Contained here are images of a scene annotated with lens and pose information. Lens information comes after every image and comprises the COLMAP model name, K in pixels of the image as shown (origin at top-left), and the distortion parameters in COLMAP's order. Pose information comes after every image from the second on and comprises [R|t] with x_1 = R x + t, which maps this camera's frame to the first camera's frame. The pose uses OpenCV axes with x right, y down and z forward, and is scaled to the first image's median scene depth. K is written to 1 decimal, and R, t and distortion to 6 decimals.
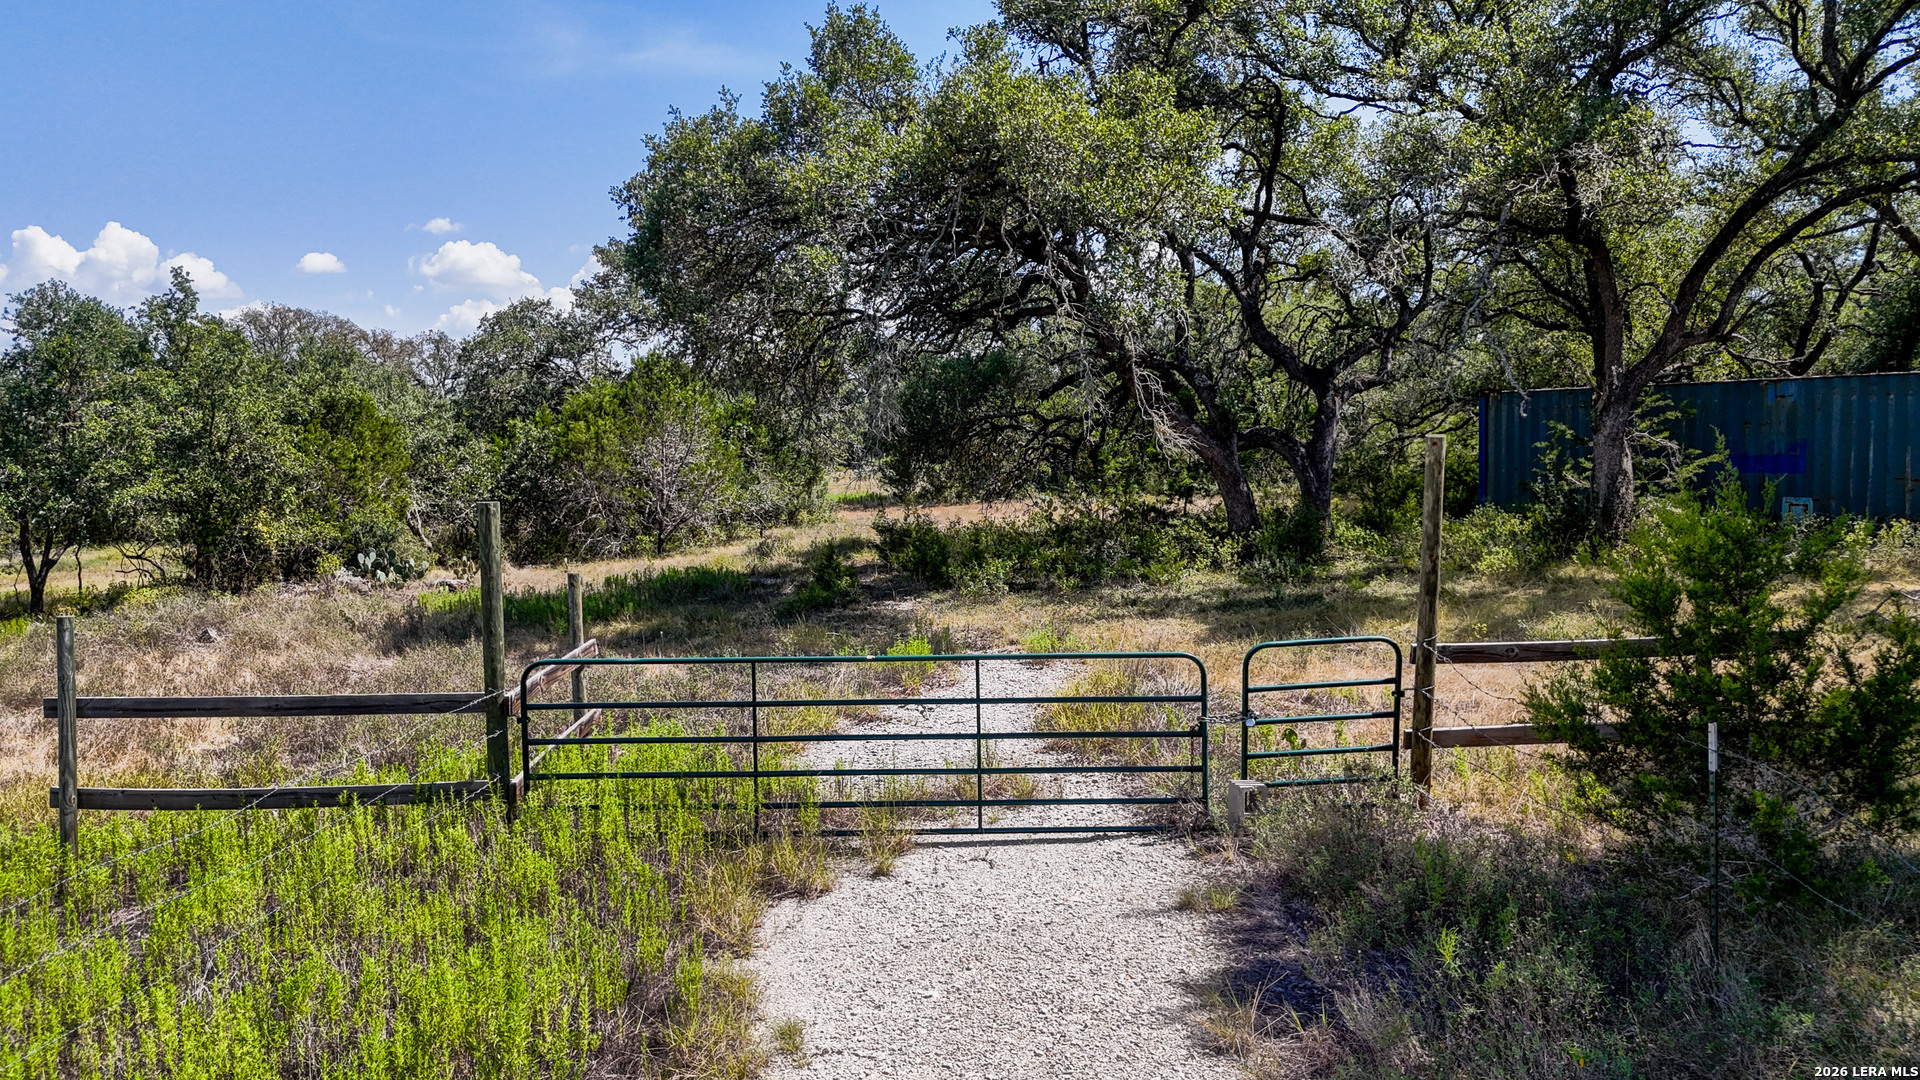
lens RADIAL K [[1419.4, 0, 974.8], [0, 1419.4, 546.7], [0, 0, 1]] dist [0.053353, -0.039677]
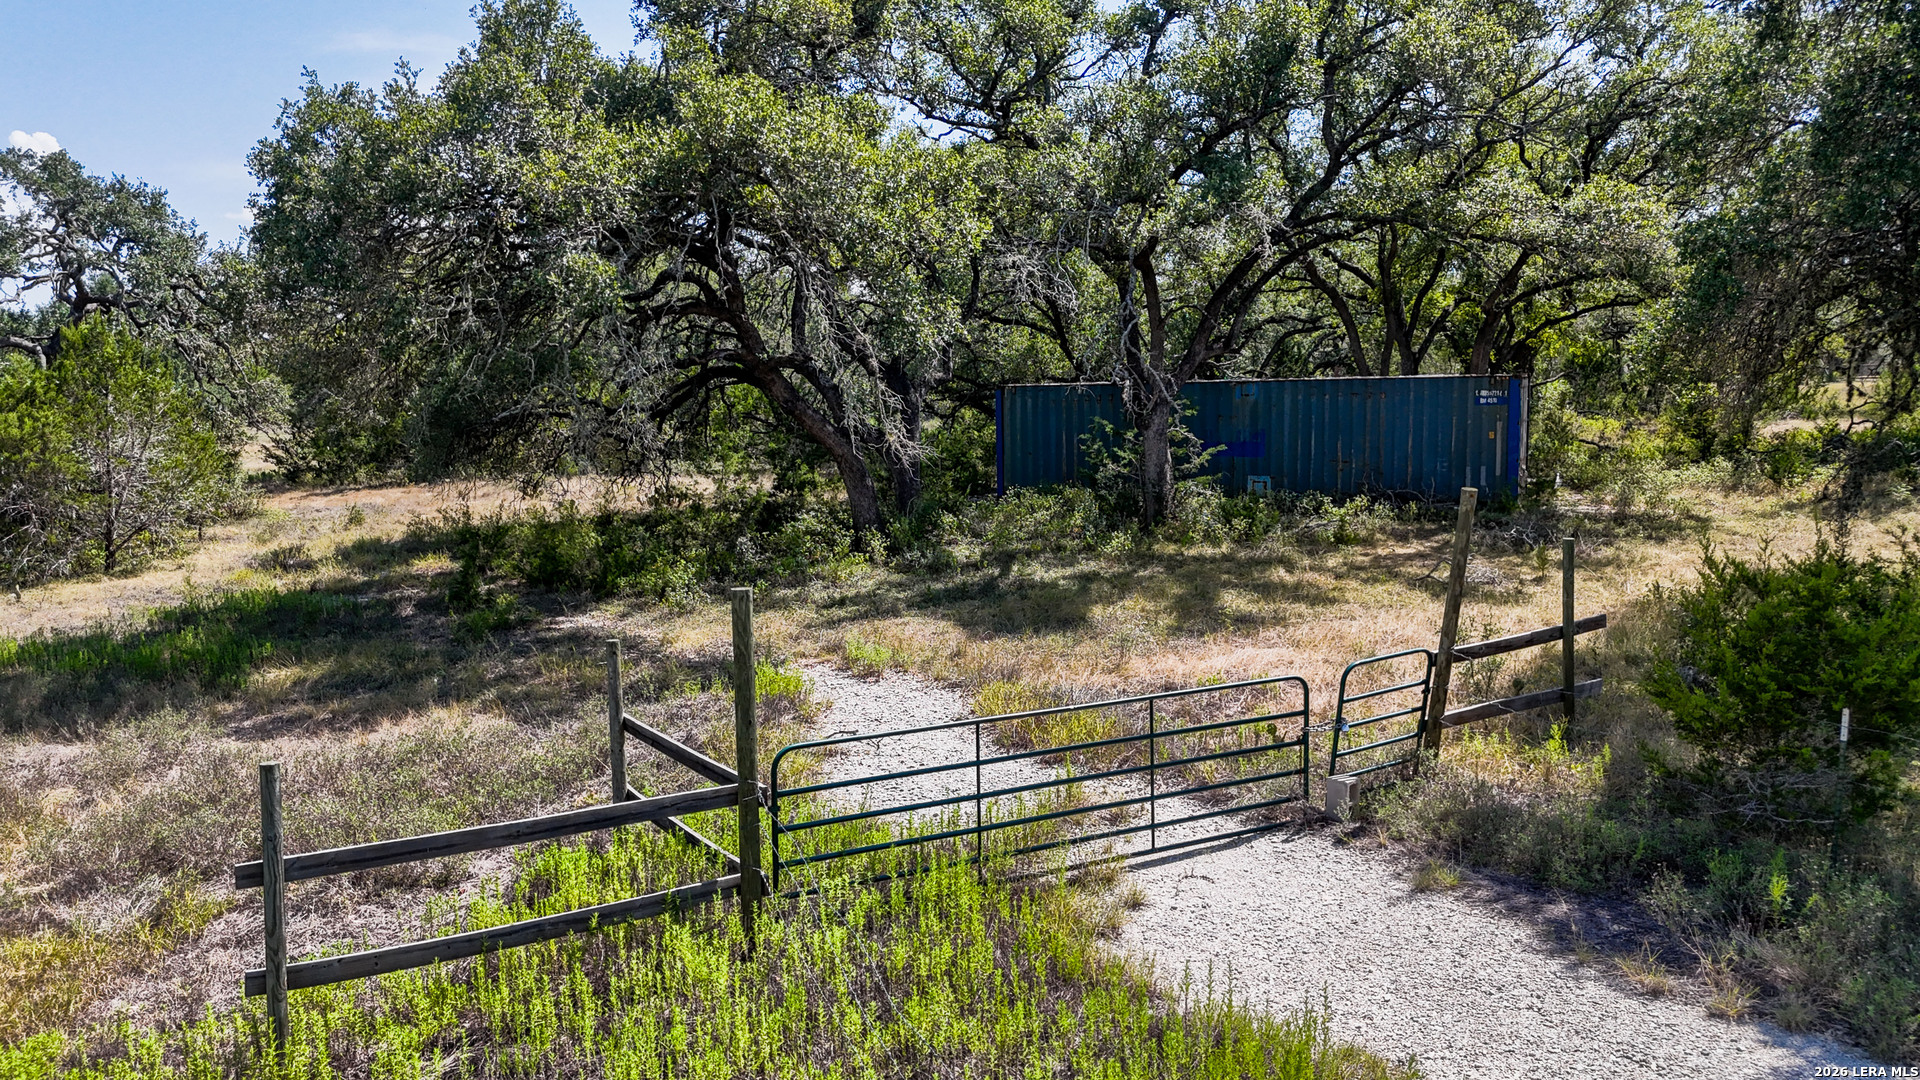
lens RADIAL K [[1419.4, 0, 974.8], [0, 1419.4, 546.7], [0, 0, 1]] dist [0.053353, -0.039677]
pose [[0.877034, -0.051816, 0.477625, -0.649721], [0.036288, 0.998471, 0.041689, -0.092110], [-0.479055, -0.019231, 0.877574, 0.088315]]
